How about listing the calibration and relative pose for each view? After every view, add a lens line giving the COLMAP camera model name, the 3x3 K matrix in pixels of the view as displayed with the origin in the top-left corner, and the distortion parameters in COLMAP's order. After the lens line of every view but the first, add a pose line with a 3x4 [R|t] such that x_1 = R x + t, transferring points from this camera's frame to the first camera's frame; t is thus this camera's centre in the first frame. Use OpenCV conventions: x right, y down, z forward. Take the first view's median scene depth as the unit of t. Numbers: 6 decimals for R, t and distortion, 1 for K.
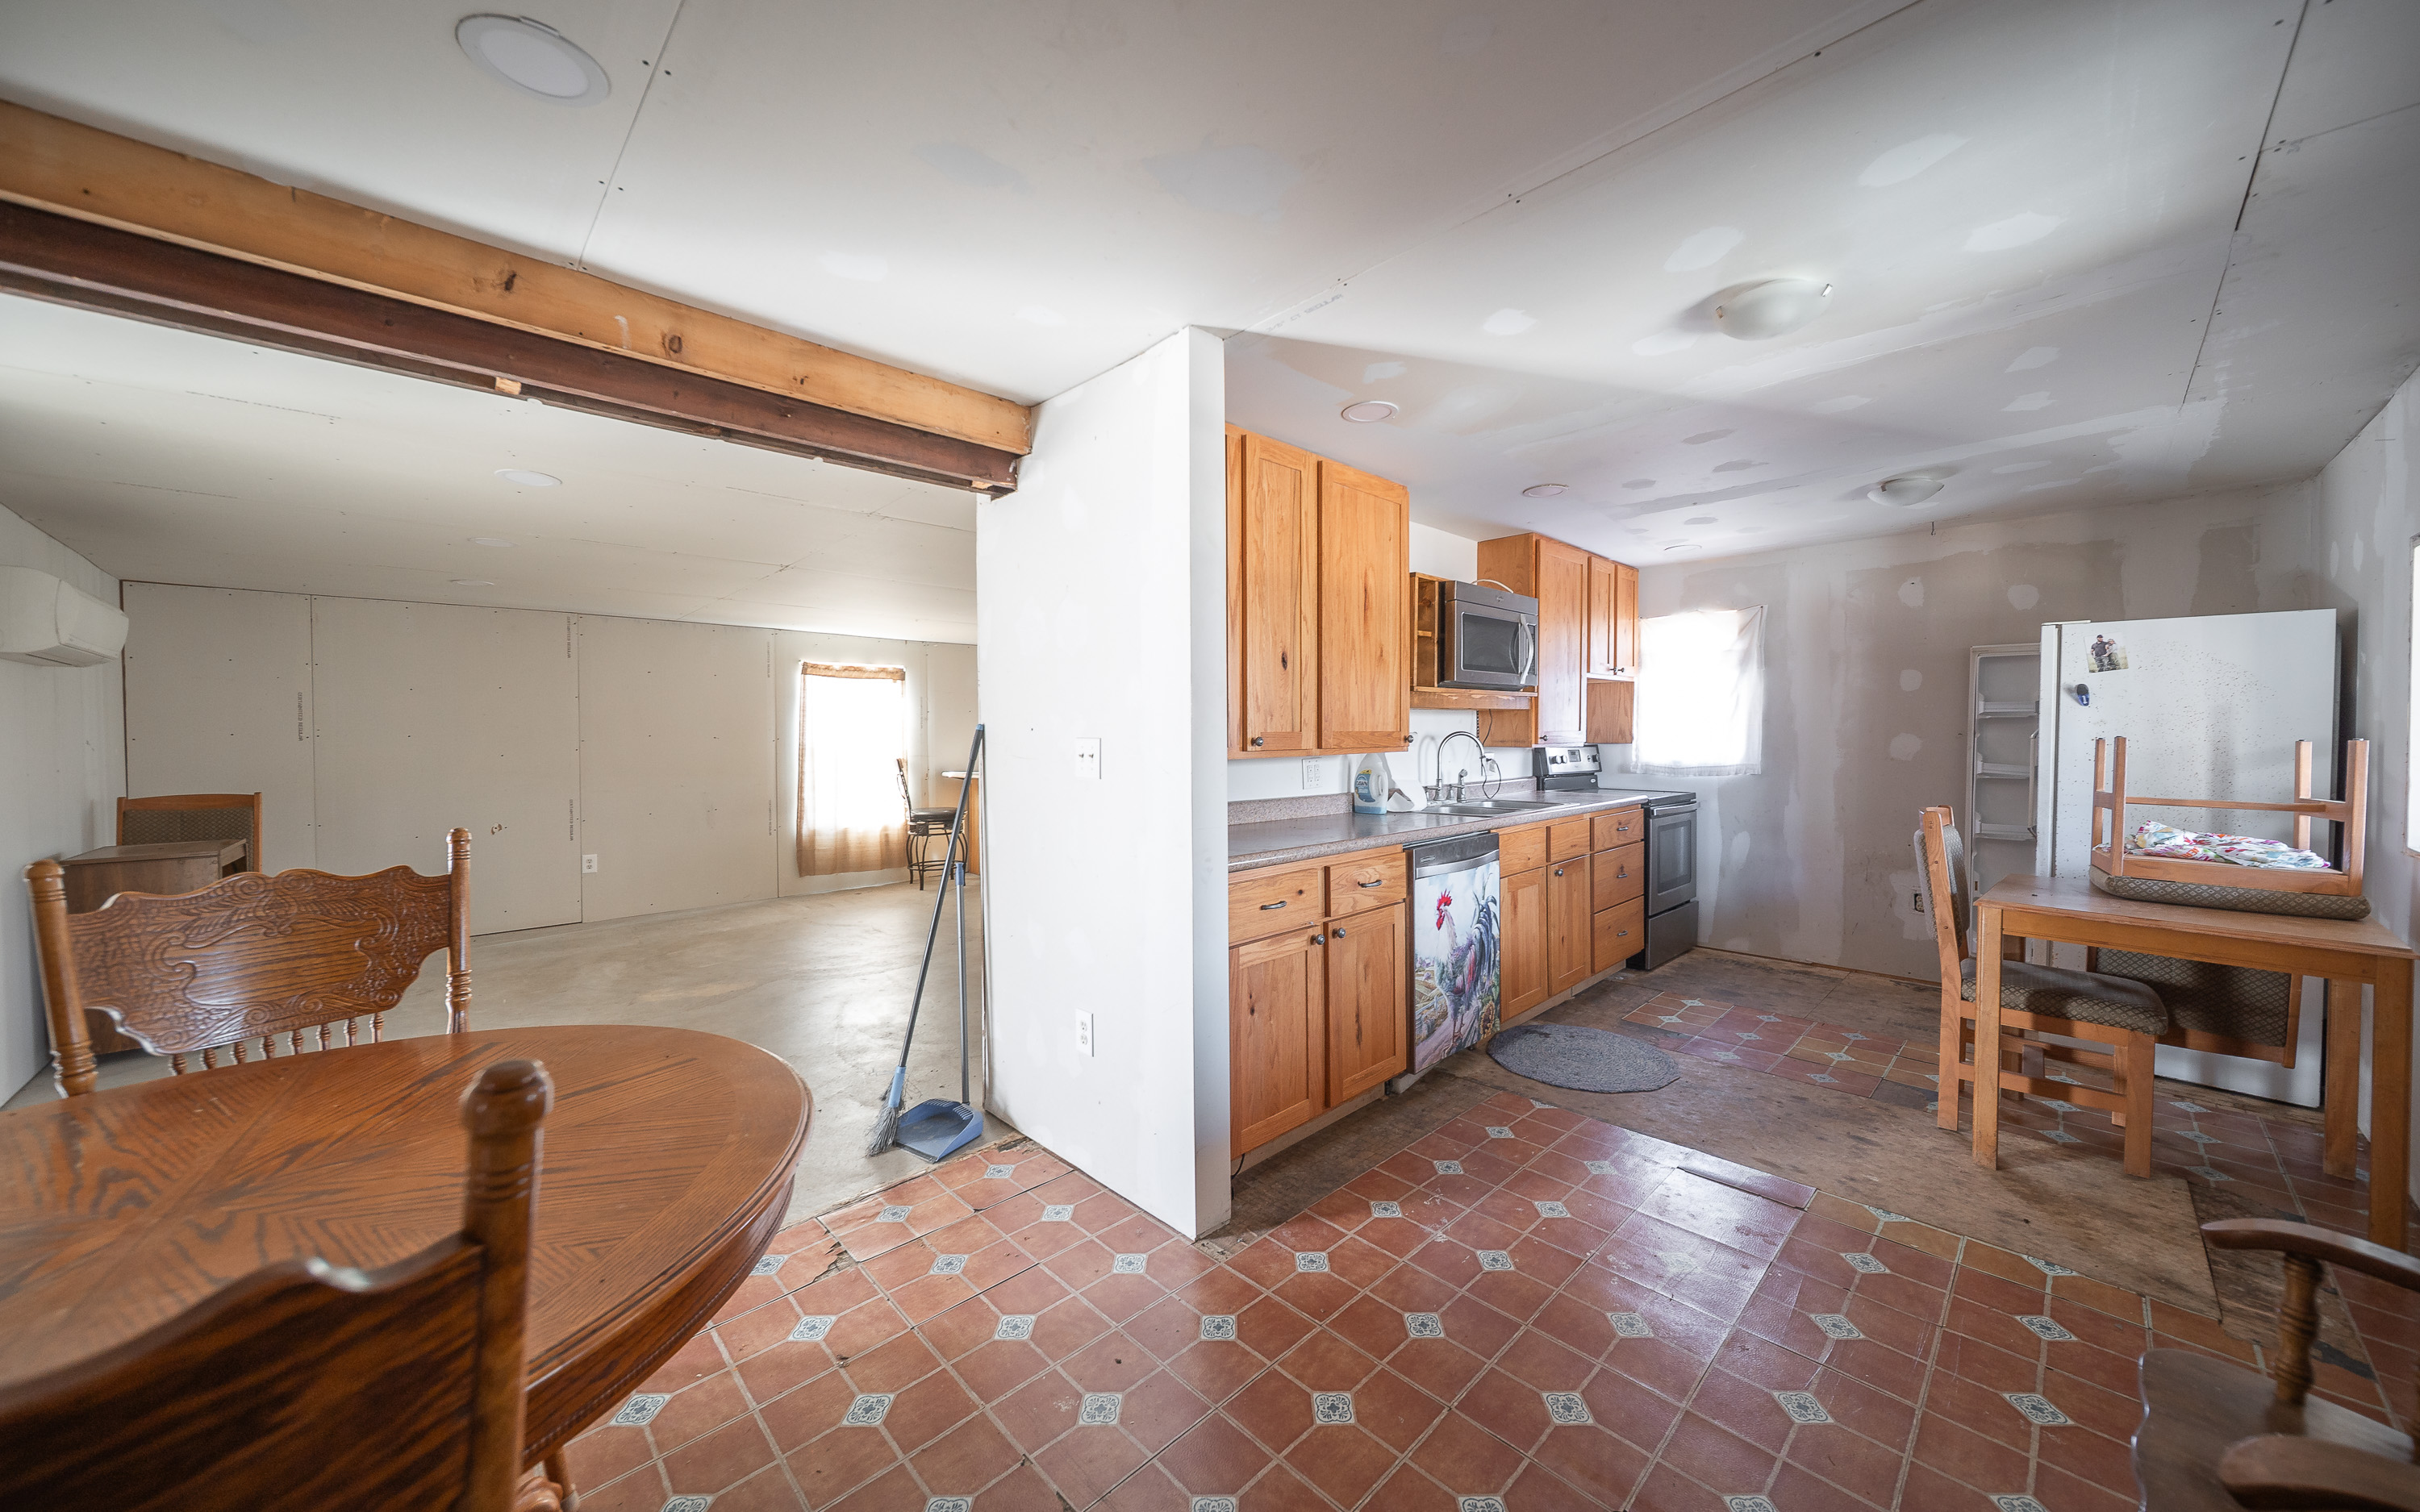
lens RADIAL K [[852.3, 0, 1209.4], [0, 852.3, 745.8], [0, 0, 1]] dist [-0.006561, -0.000441]
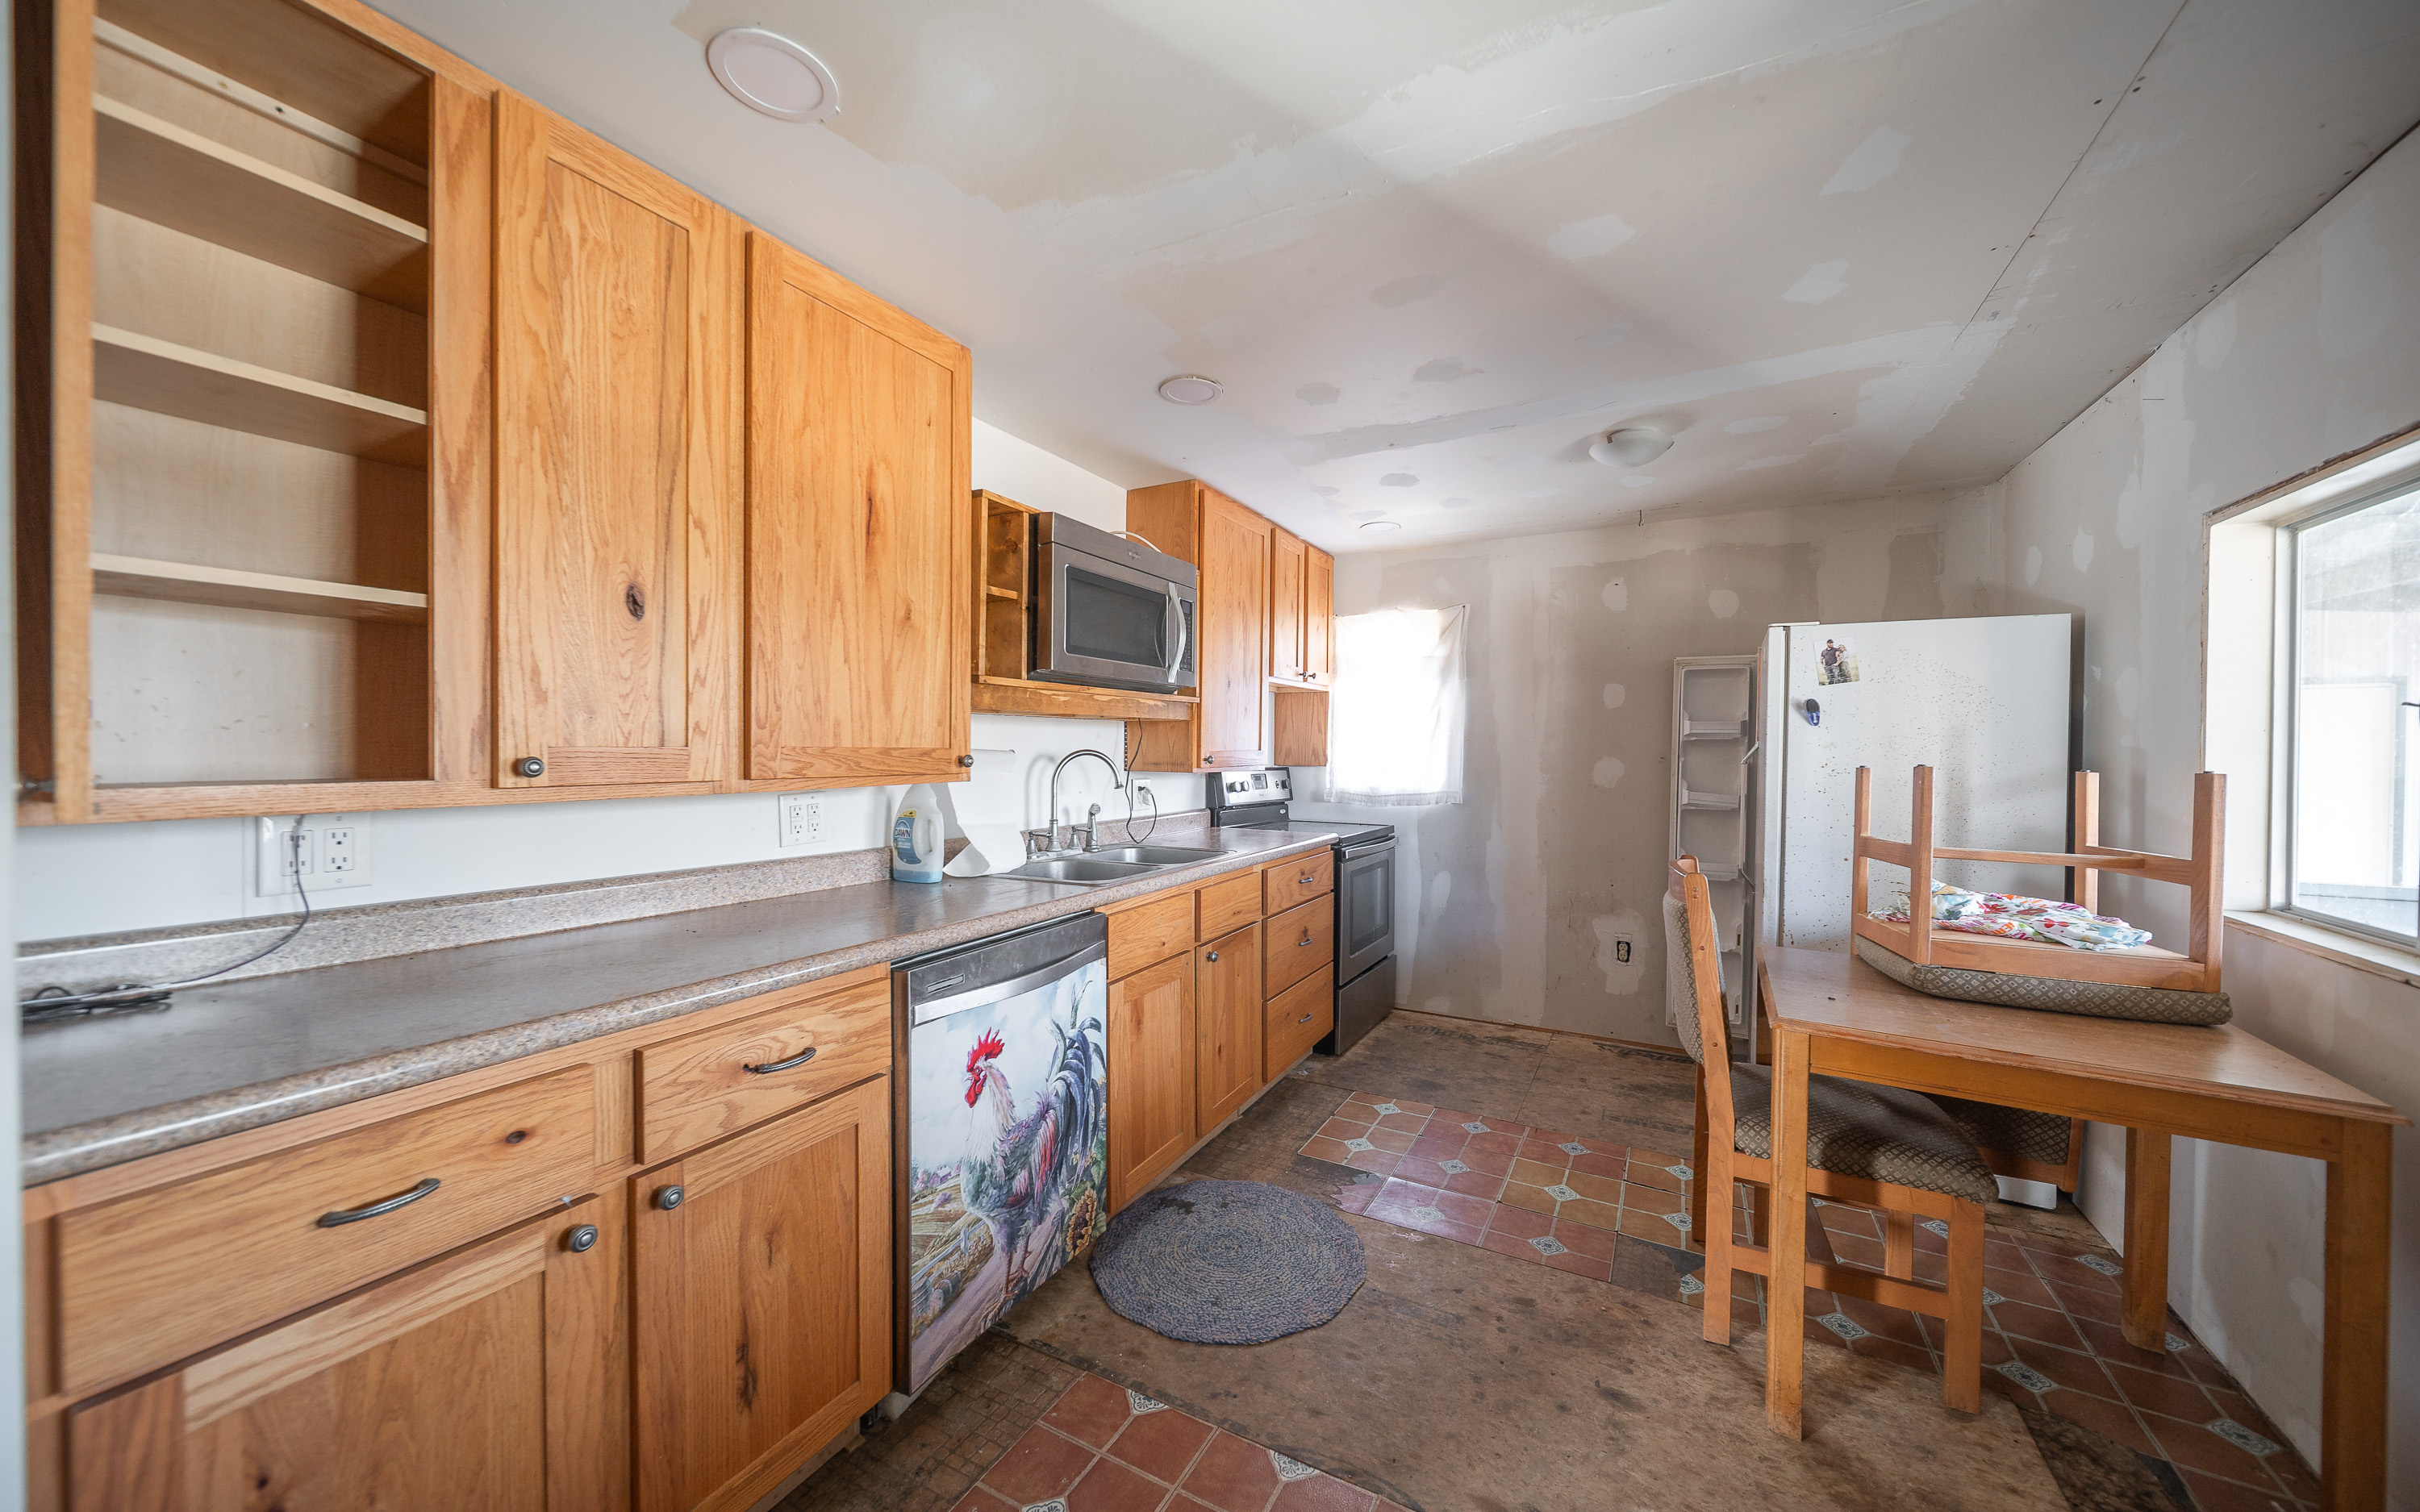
lens RADIAL K [[852.3, 0, 1211.8], [0, 852.3, 756.6], [0, 0, 1]] dist [-0.006561, -0.000441]
pose [[0.954581, 0.006988, 0.297869, 0.231111], [-0.004512, 0.999949, -0.008998, -0.007010], [-0.297917, 0.007245, 0.954564, 0.387375]]
